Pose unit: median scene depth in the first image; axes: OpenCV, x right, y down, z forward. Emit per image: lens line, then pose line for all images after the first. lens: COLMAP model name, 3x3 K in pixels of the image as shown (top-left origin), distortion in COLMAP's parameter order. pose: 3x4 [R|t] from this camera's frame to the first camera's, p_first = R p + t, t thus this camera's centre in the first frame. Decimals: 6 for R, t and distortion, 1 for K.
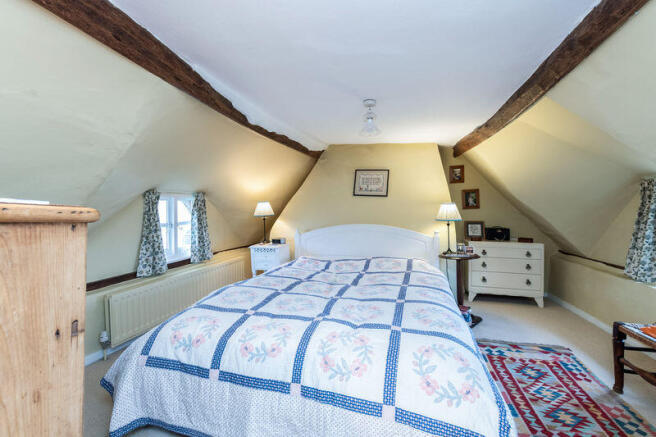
lens RADIAL K [[288.3, 0, 327.0], [0, 288.3, 213.7], [0, 0, 1]] dist [0.001158, 0.000300]
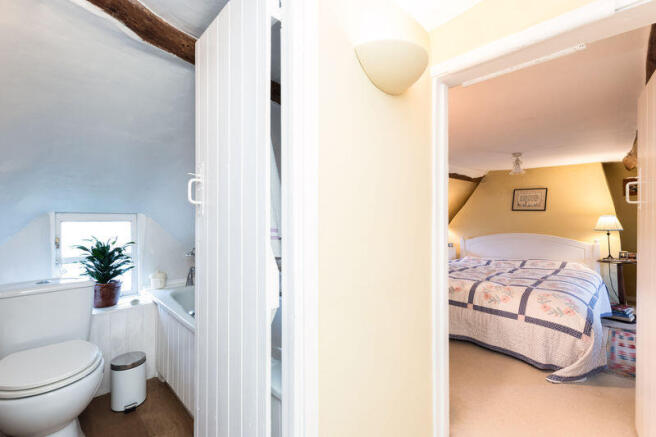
lens RADIAL K [[288.3, 0, 322.6], [0, 288.3, 218.2], [0, 0, 1]] dist [0.001158, 0.000300]
pose [[0.865129, -0.011858, -0.501409, 0.009272], [-0.004188, 0.999515, -0.030863, 0.014285], [0.501532, 0.028800, 0.864659, -0.562742]]
